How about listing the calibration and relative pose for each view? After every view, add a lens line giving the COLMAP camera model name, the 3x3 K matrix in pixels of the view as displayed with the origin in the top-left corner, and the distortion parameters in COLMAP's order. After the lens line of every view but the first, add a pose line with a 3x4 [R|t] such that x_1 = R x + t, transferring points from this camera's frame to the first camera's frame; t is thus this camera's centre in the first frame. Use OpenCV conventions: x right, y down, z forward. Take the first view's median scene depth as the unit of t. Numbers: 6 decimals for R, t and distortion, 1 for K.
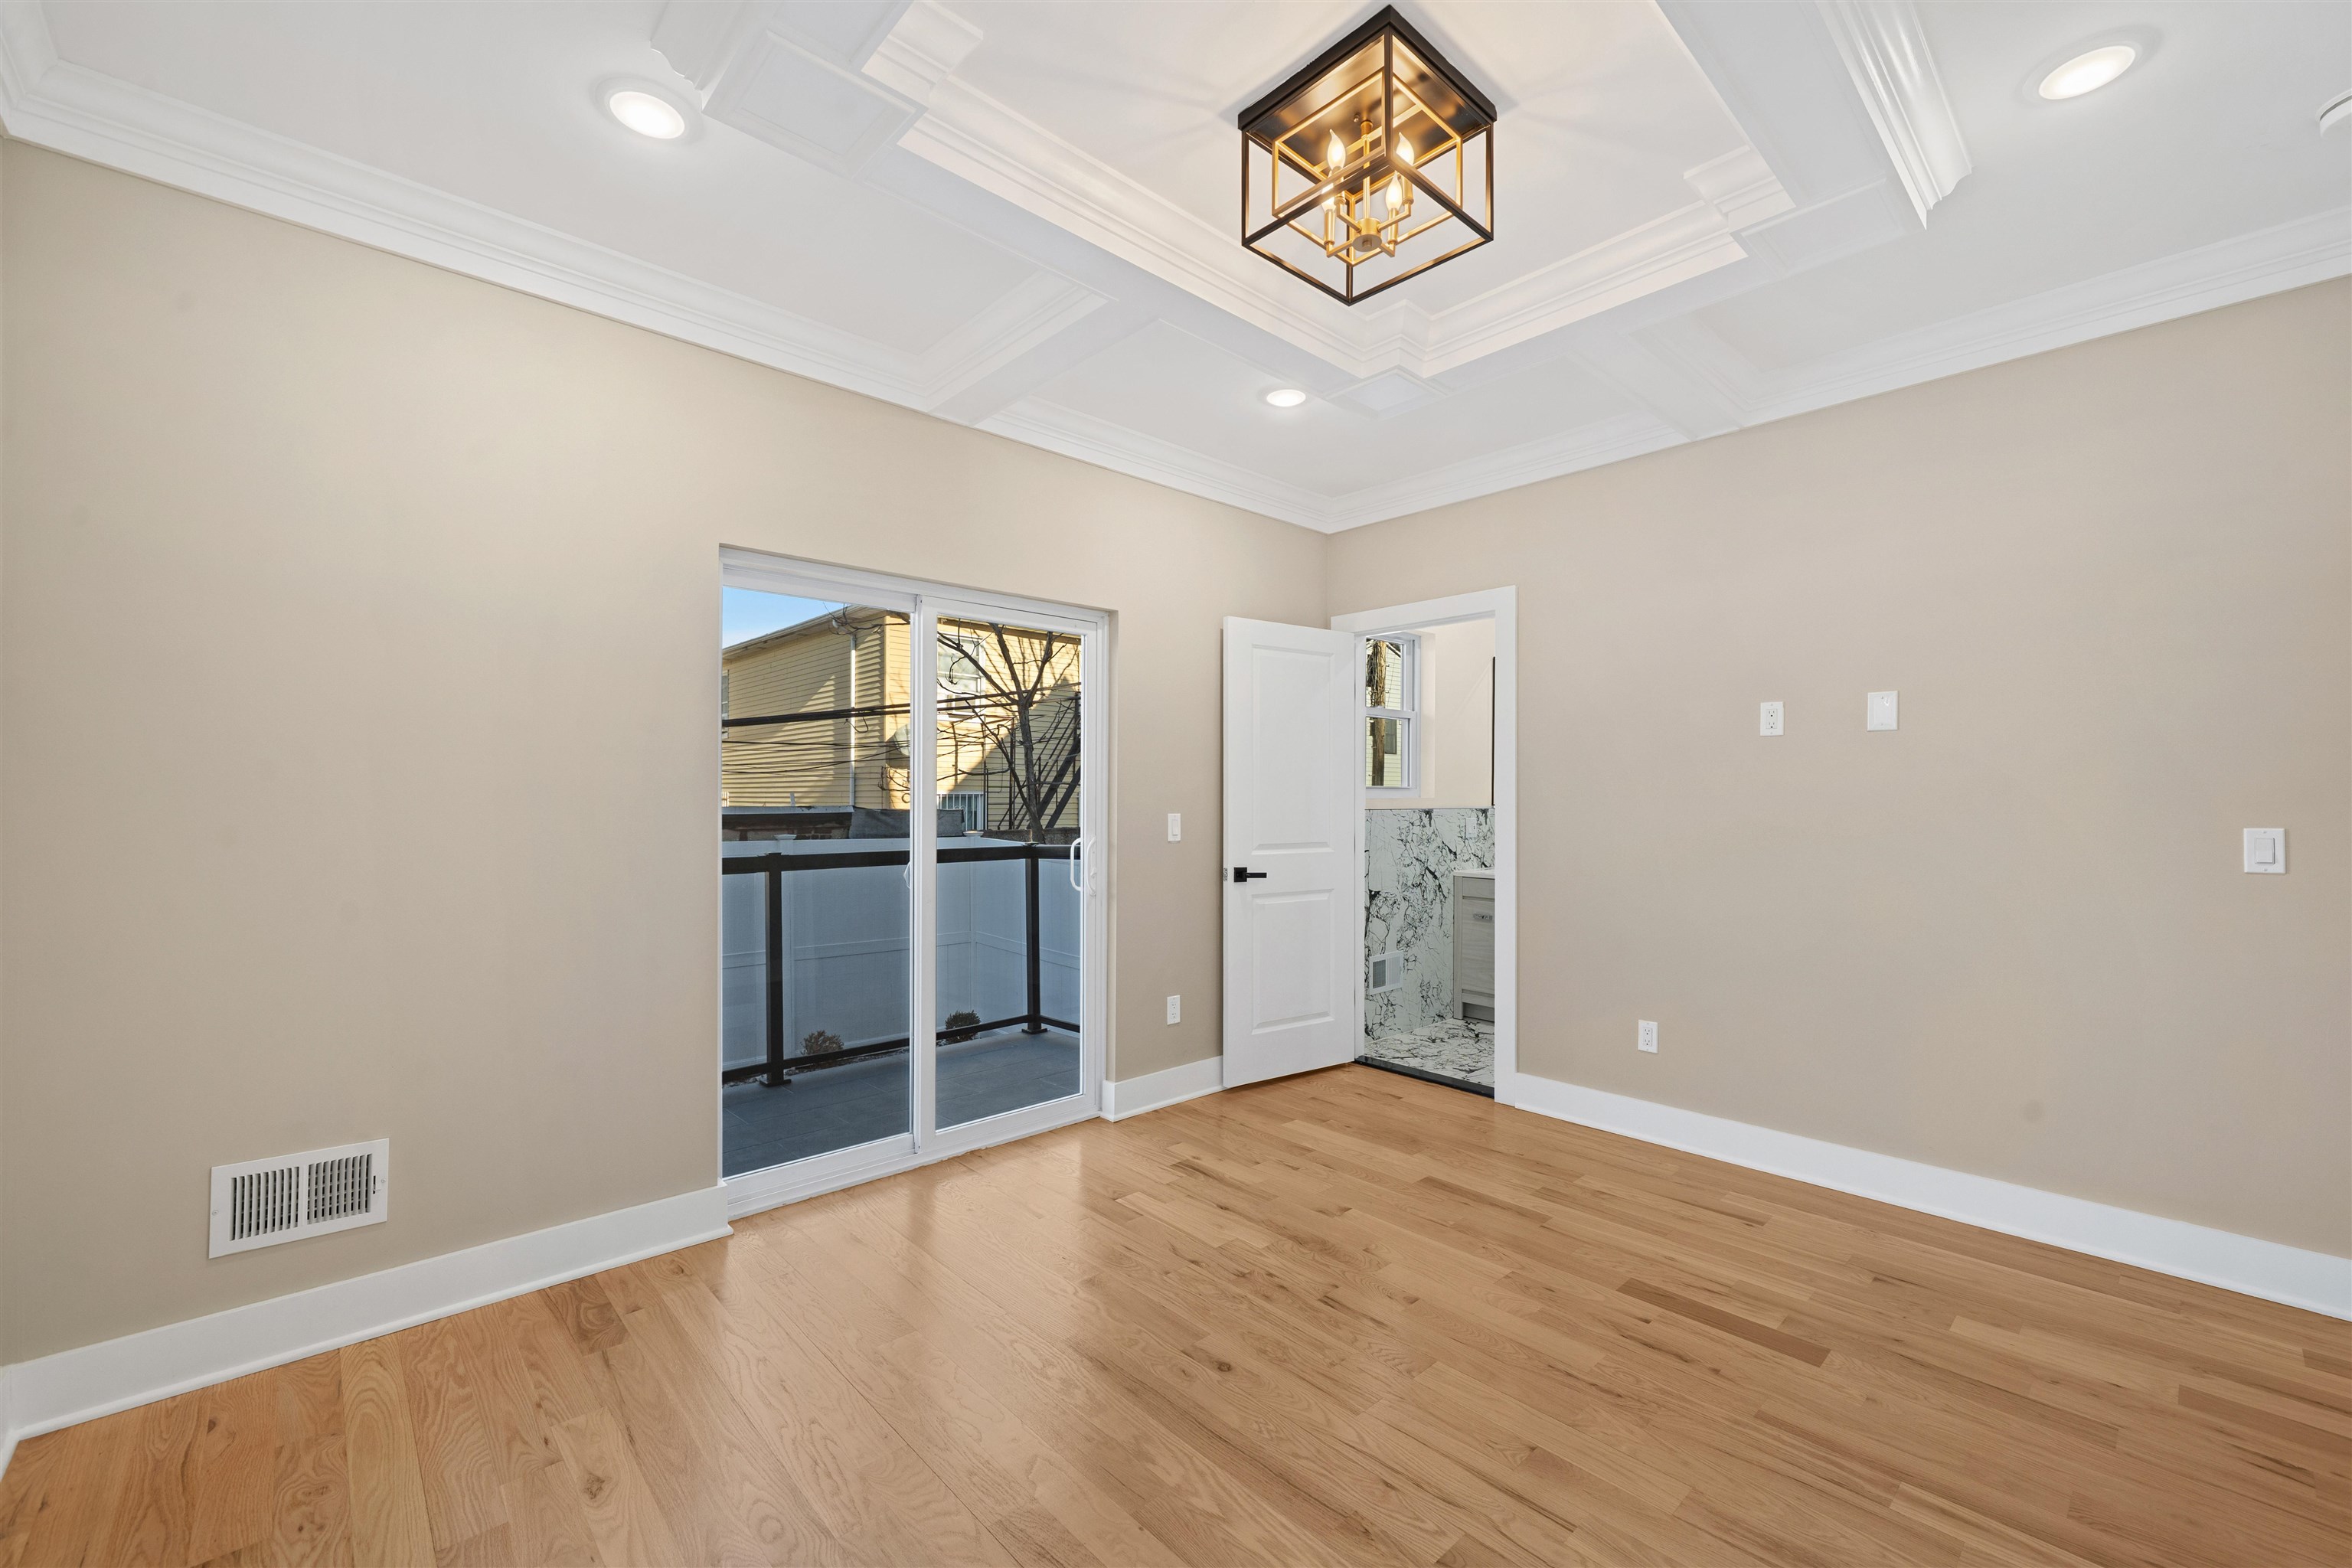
lens RADIAL K [[945.2, 0, 1164.1], [0, 945.2, 800.0], [0, 0, 1]] dist [-0.003547, 0.000437]
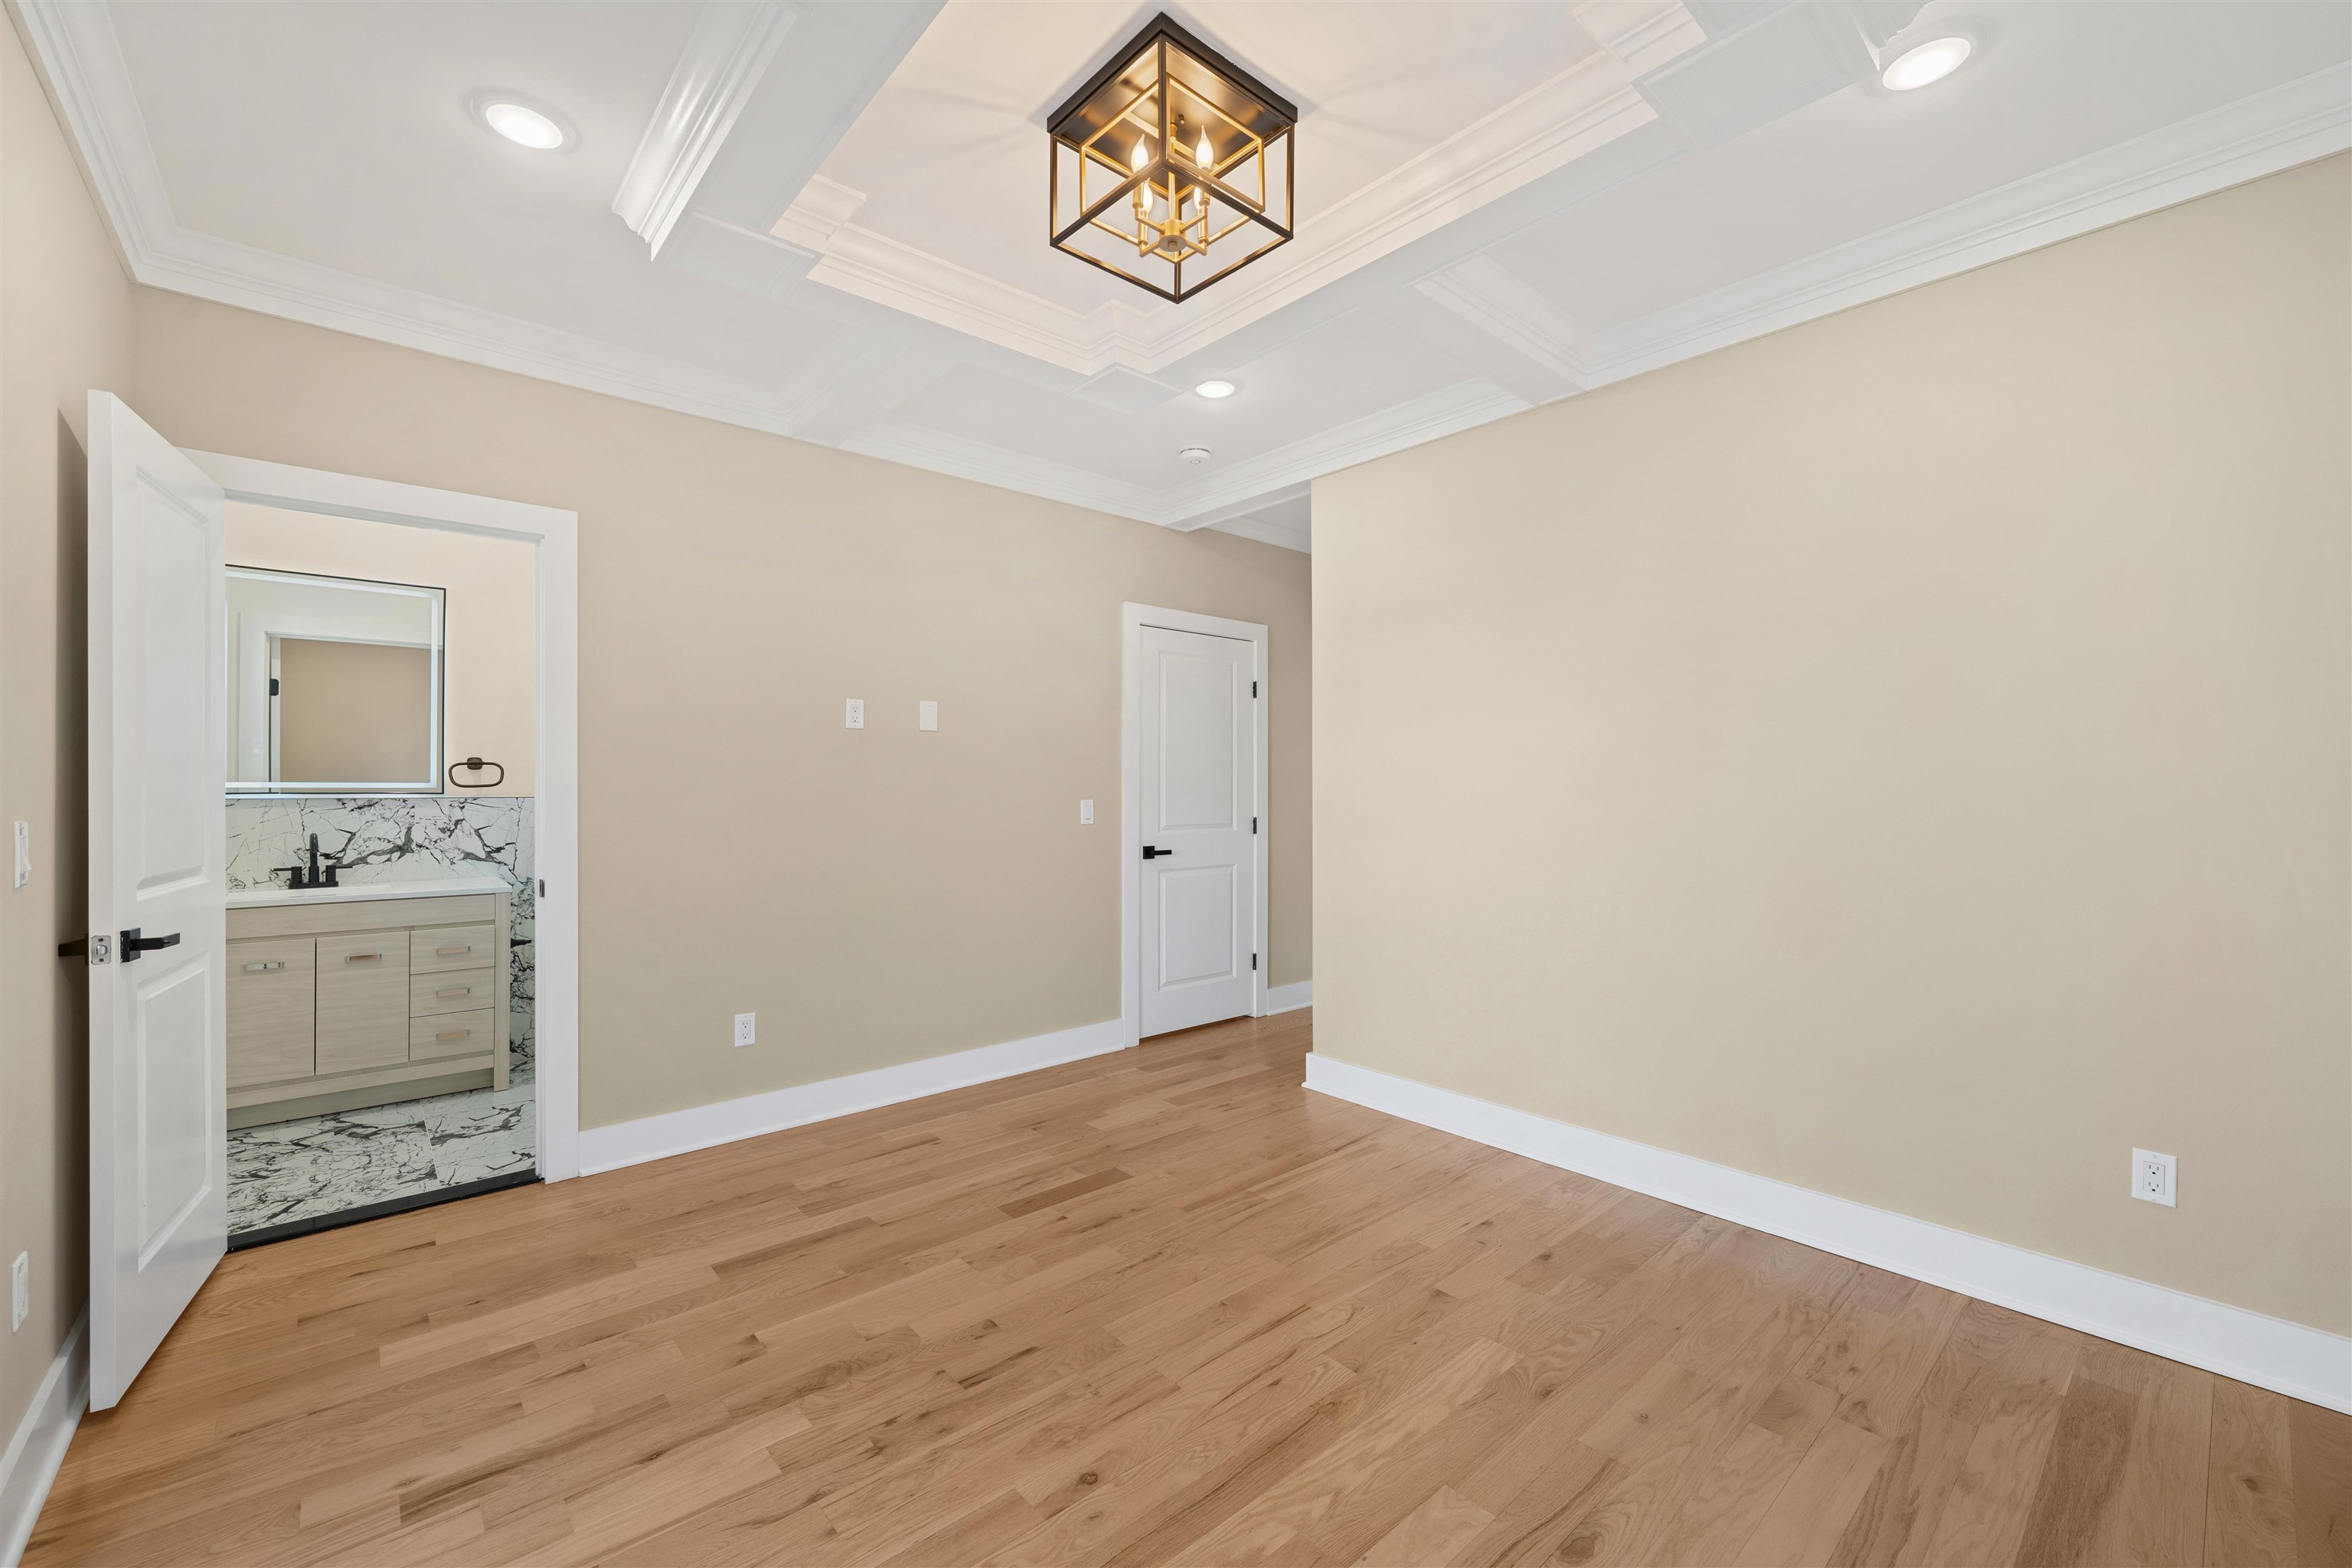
lens RADIAL K [[945.2, 0, 1178.1], [0, 945.2, 781.8], [0, 0, 1]] dist [-0.003547, 0.000437]
pose [[0.018603, -0.000178, 0.999827, -0.555941], [0.003114, 0.999995, 0.000121, -0.002981], [-0.999822, 0.003111, 0.018604, 0.668357]]
